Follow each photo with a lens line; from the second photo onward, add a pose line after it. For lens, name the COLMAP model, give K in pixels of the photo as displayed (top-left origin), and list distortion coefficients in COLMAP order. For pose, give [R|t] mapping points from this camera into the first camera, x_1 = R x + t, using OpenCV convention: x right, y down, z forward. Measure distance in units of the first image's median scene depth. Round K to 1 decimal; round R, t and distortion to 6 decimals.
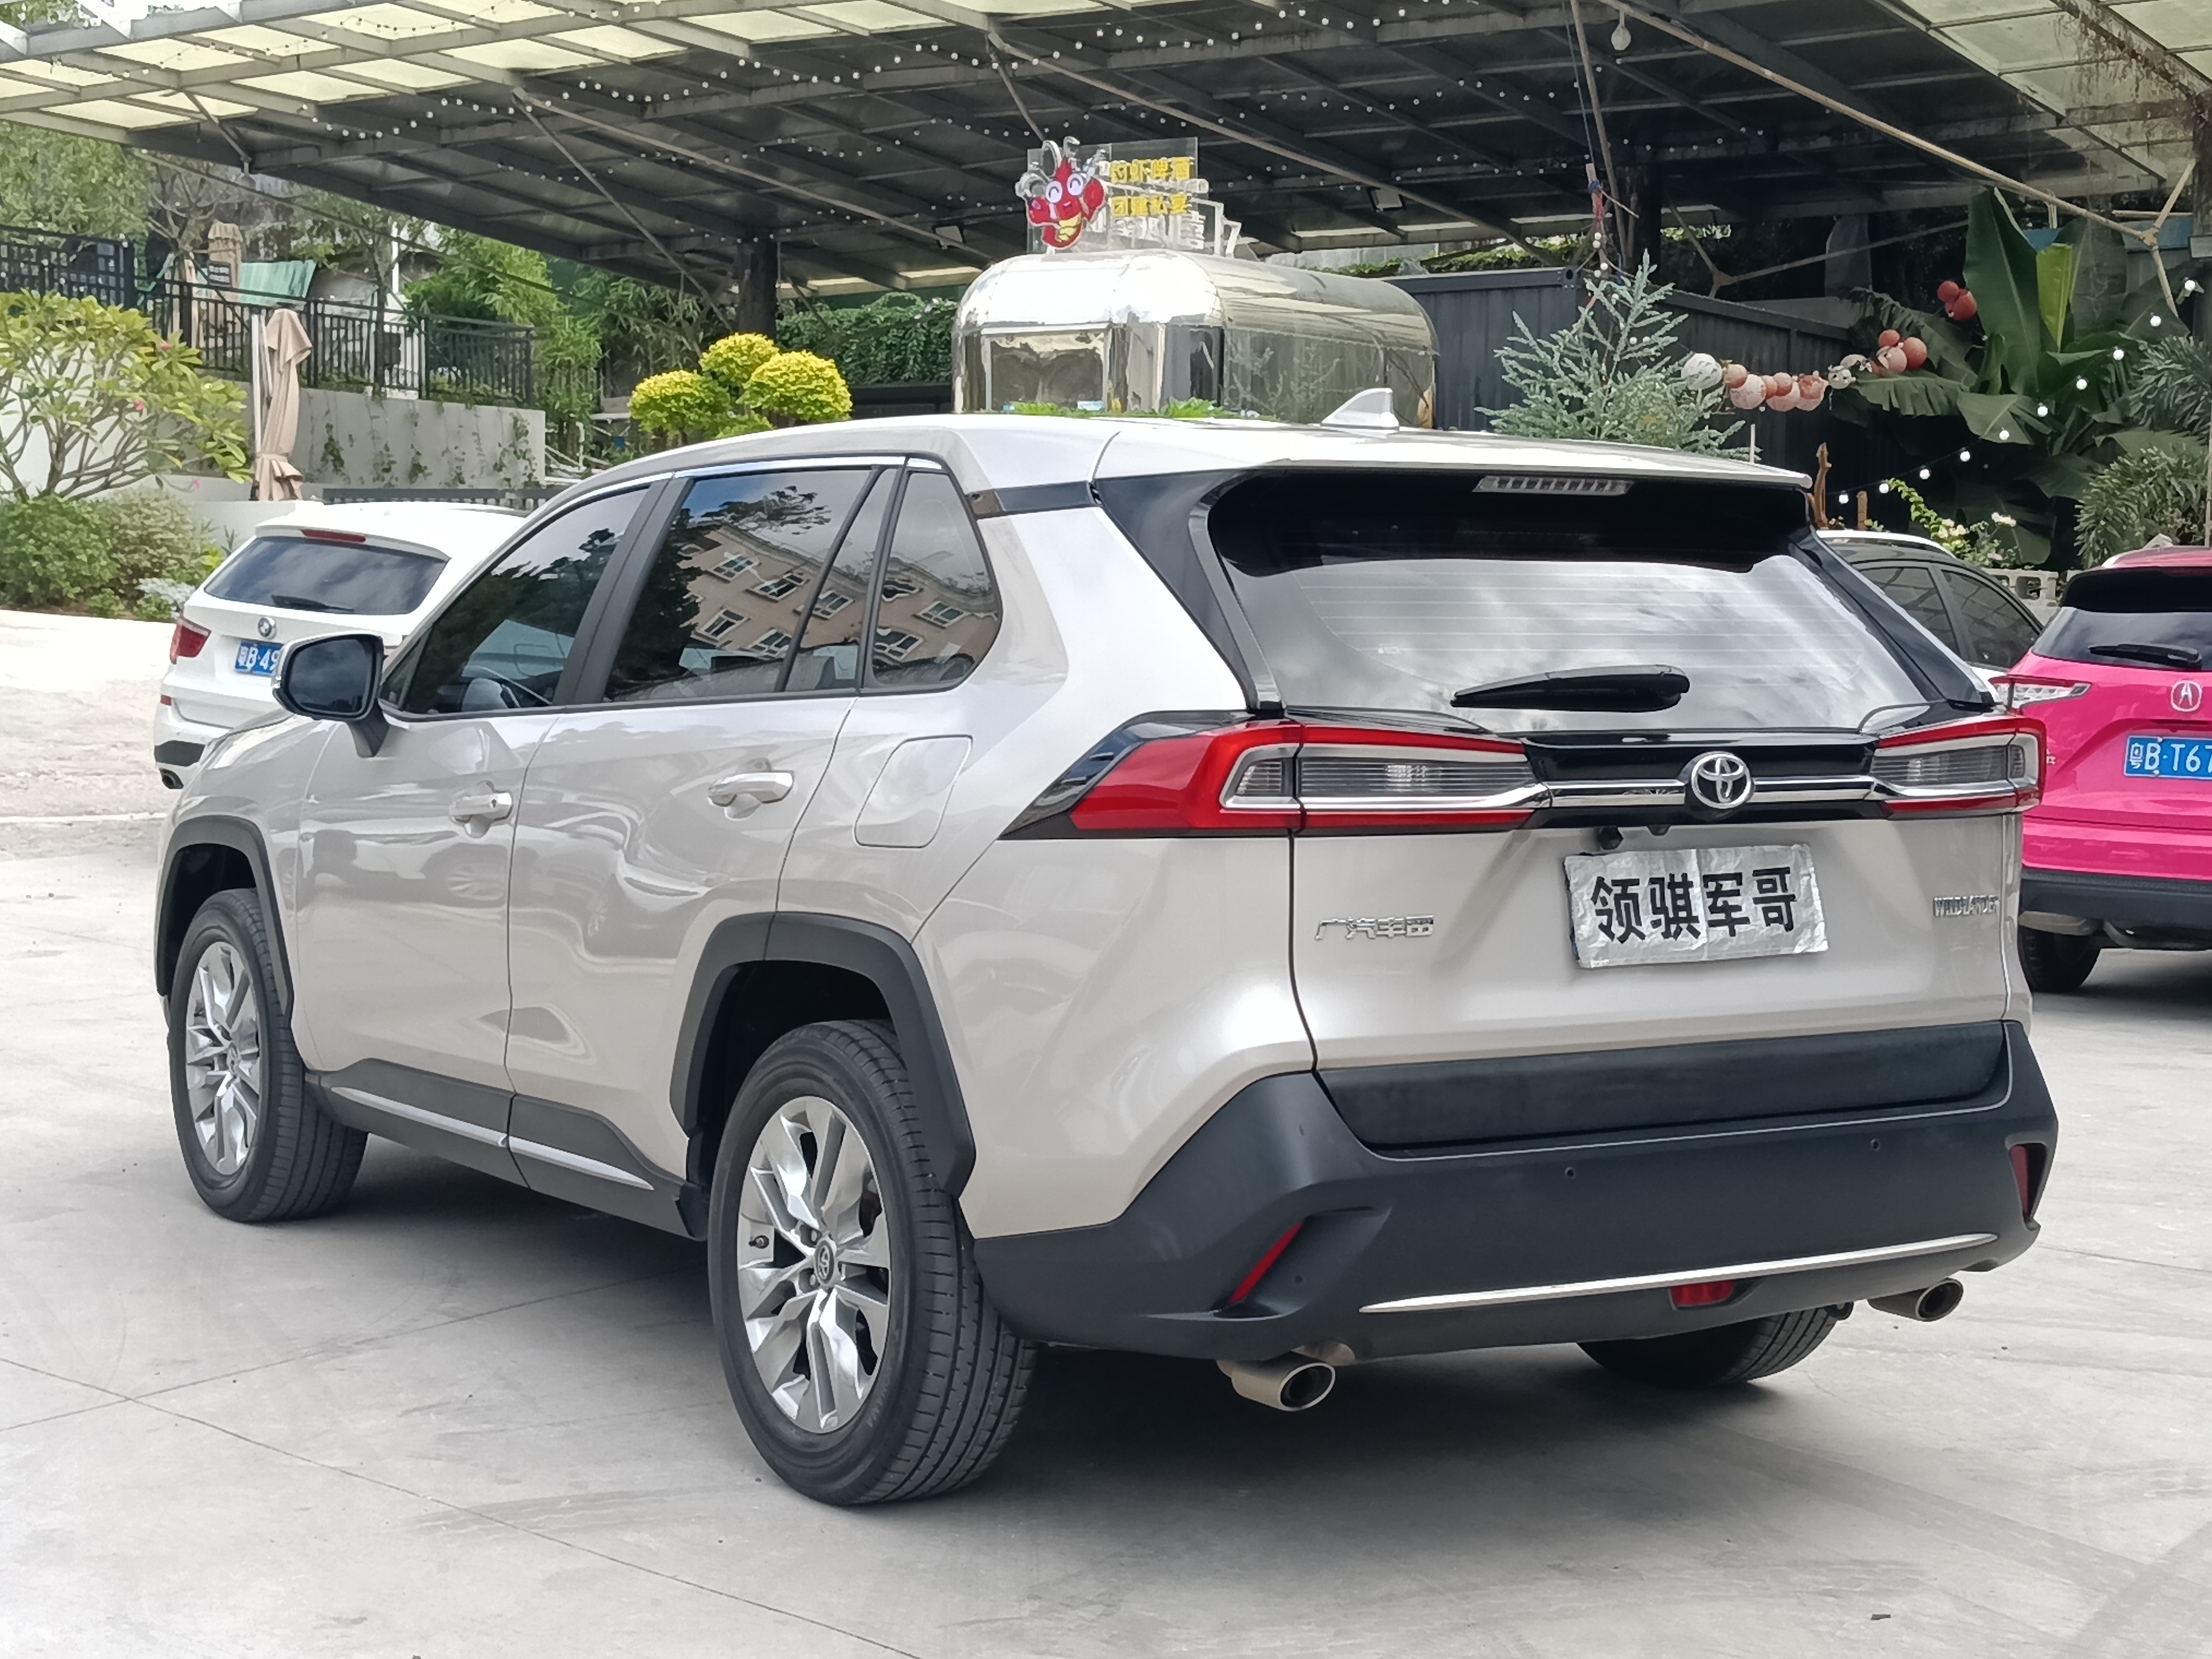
lens RADIAL K [[3585.8, 0, 1106.0], [0, 3585.8, 829.5], [0, 0, 1]] dist [0.253096, -0.862682]
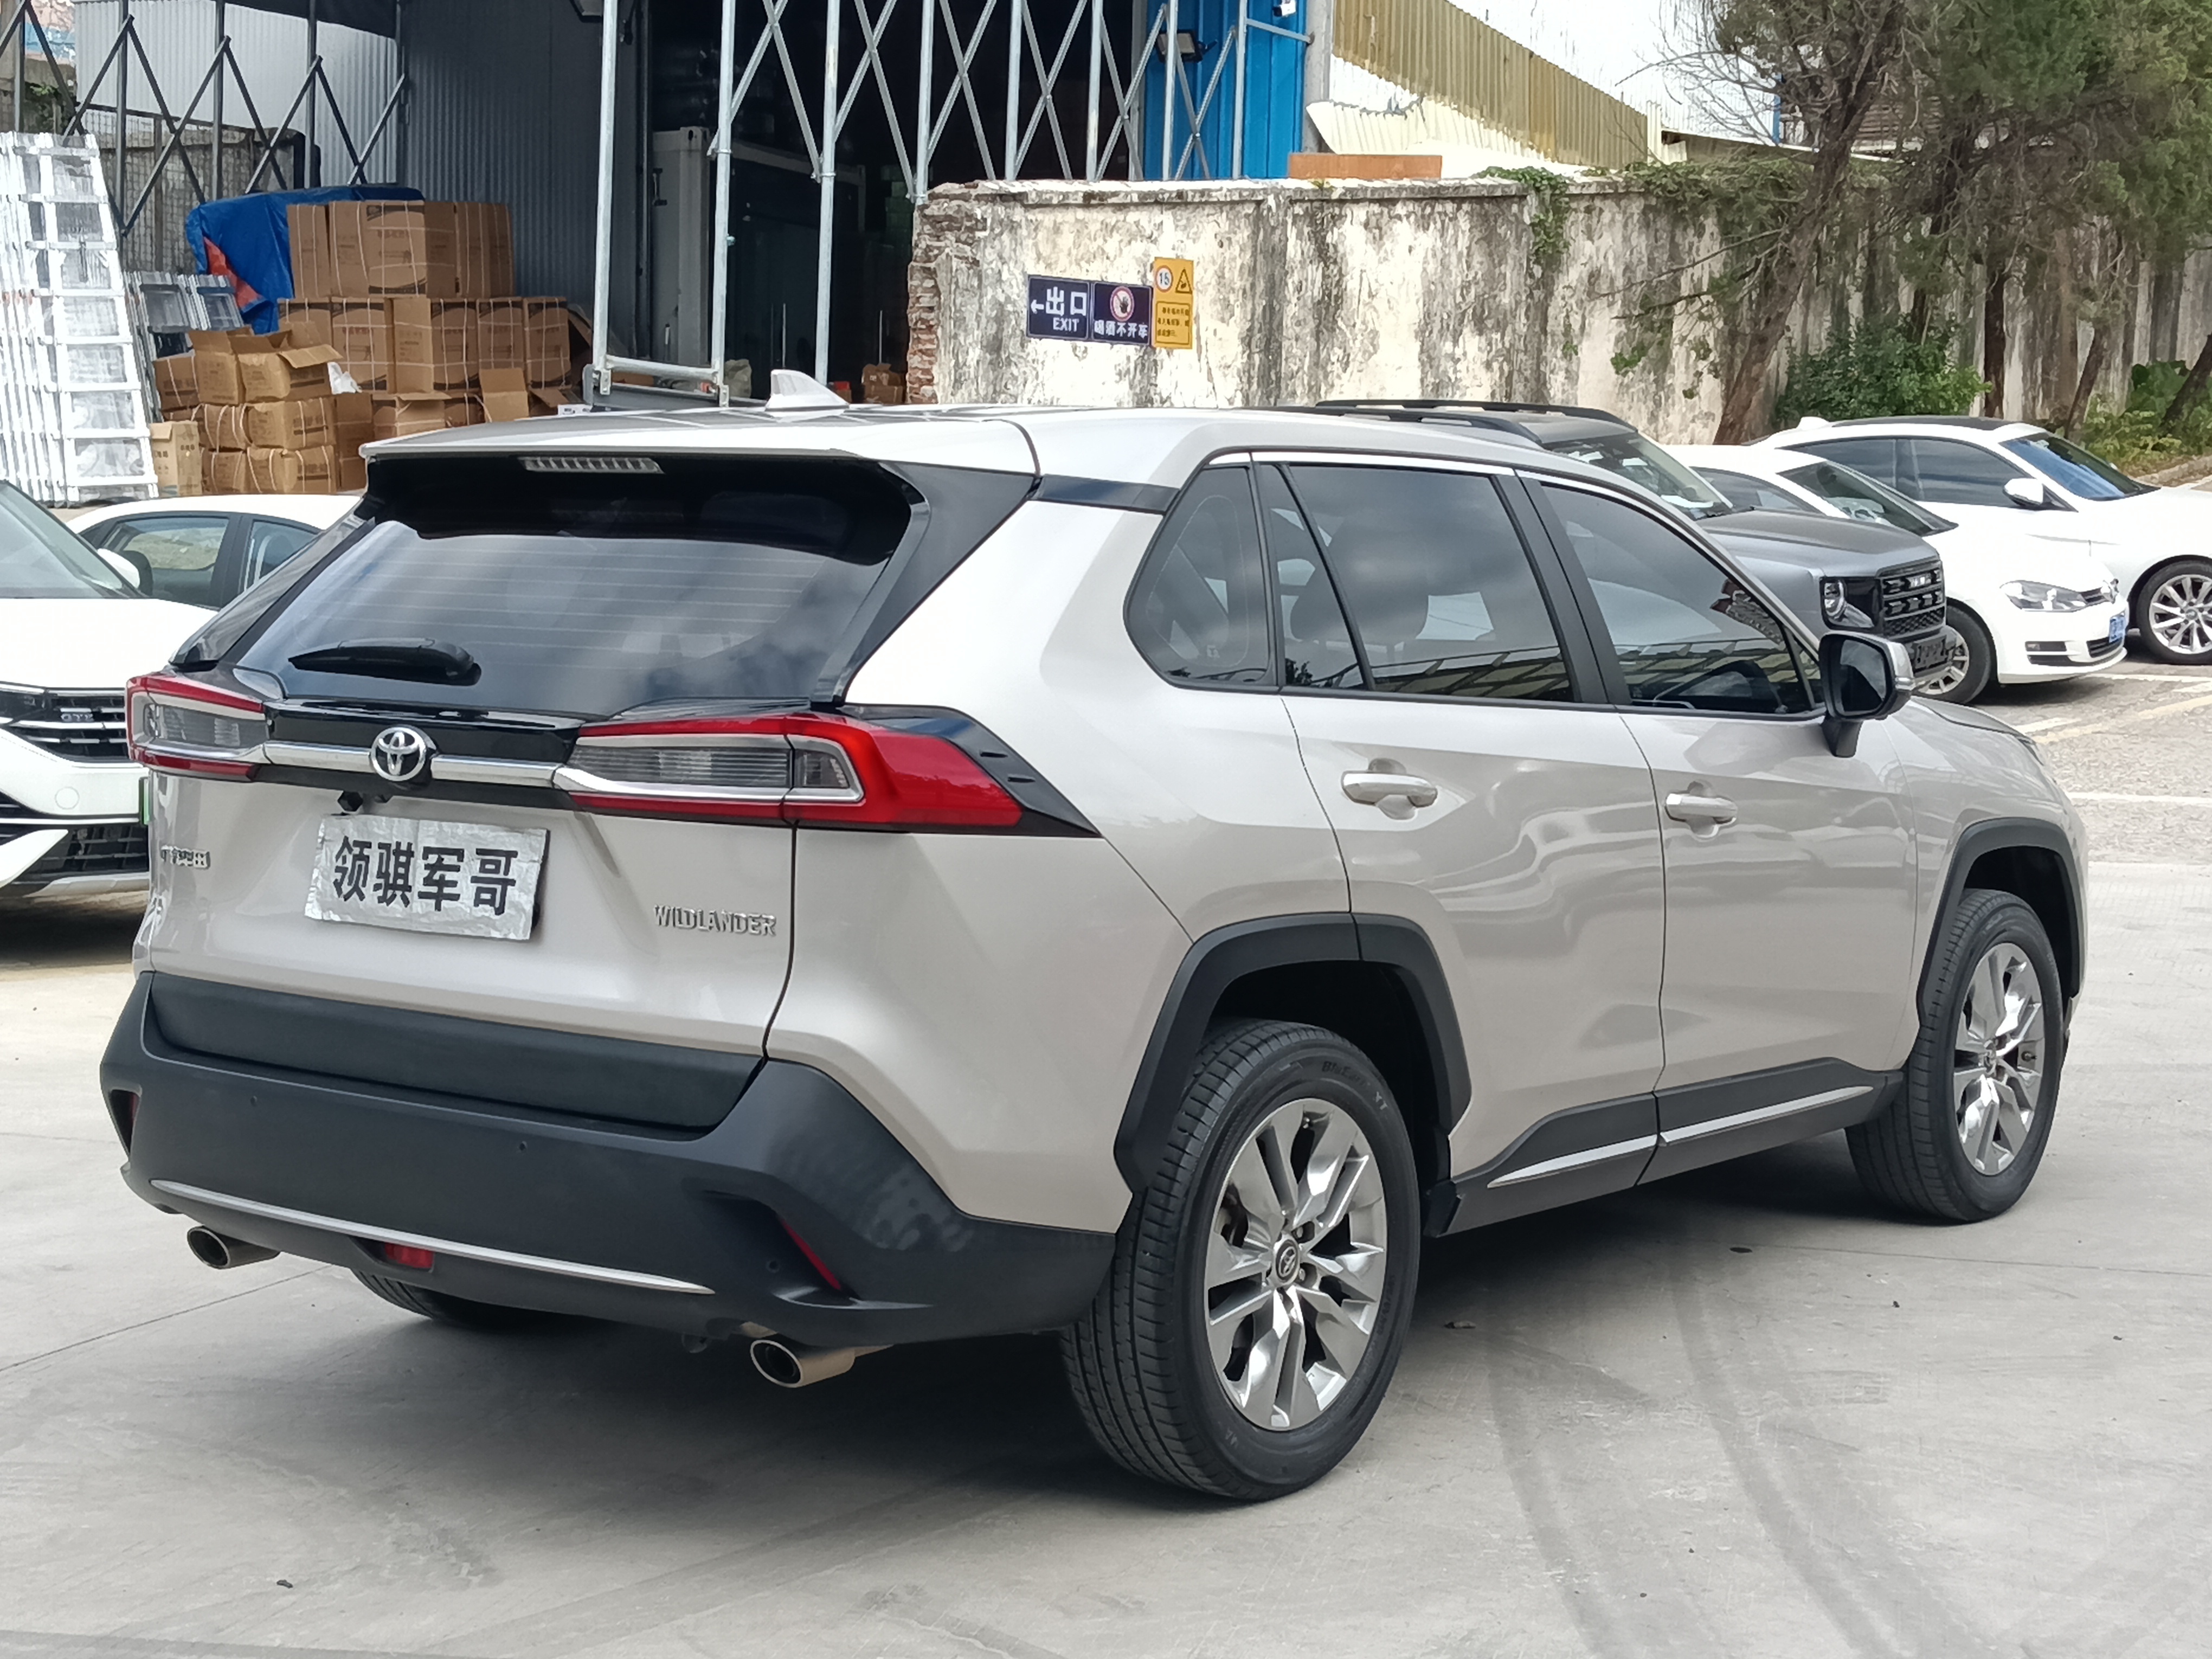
lens RADIAL K [[3466.6, 0, 1106.0], [0, 3466.6, 829.5], [0, 0, 1]] dist [0.282588, -1.015109]
pose [[0.339223, 0.075209, -0.937695, 1.142026], [-0.072712, 0.995913, 0.053575, -0.058321], [0.937892, 0.050008, 0.343305, 0.832233]]
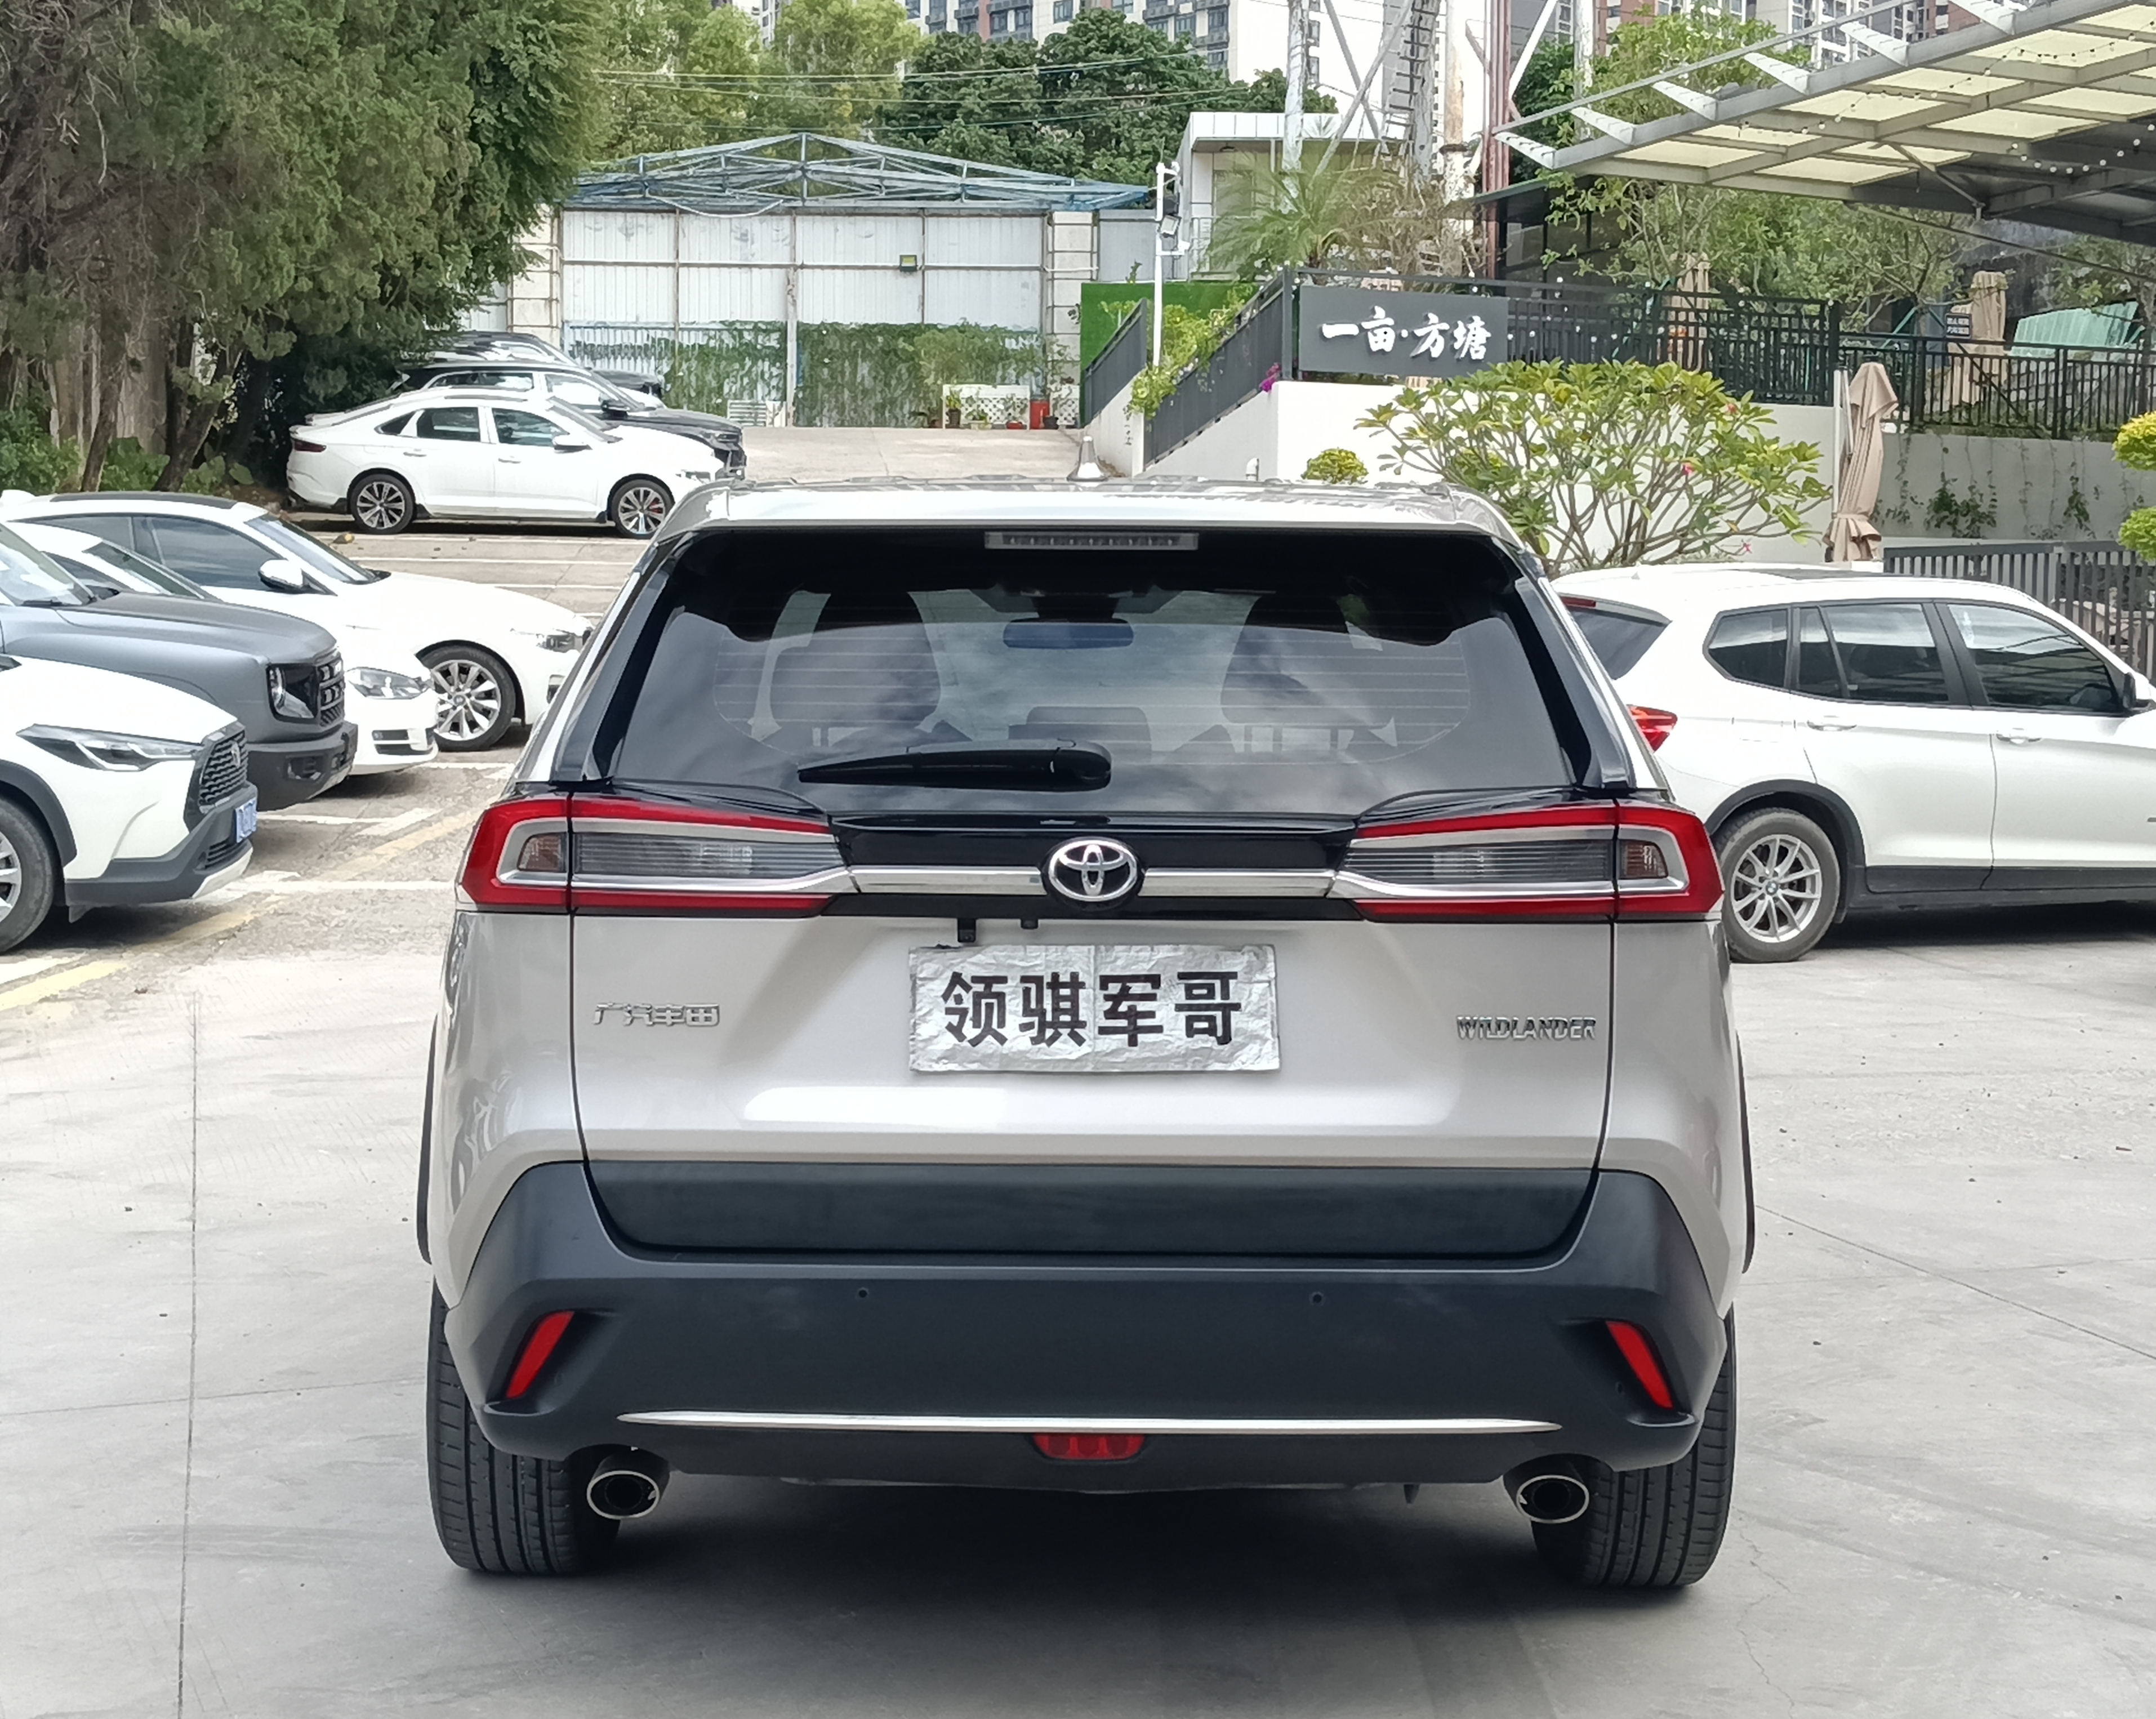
lens RADIAL K [[3743.3, 0, 1078.0], [0, 3743.3, 859.5], [0, 0, 1]] dist [0.153531, -0.261321]
pose [[0.842675, 0.025222, -0.537832, 0.650591], [-0.031196, 0.999511, -0.002006, -0.013850], [0.537518, 0.018469, 0.843050, 0.214802]]
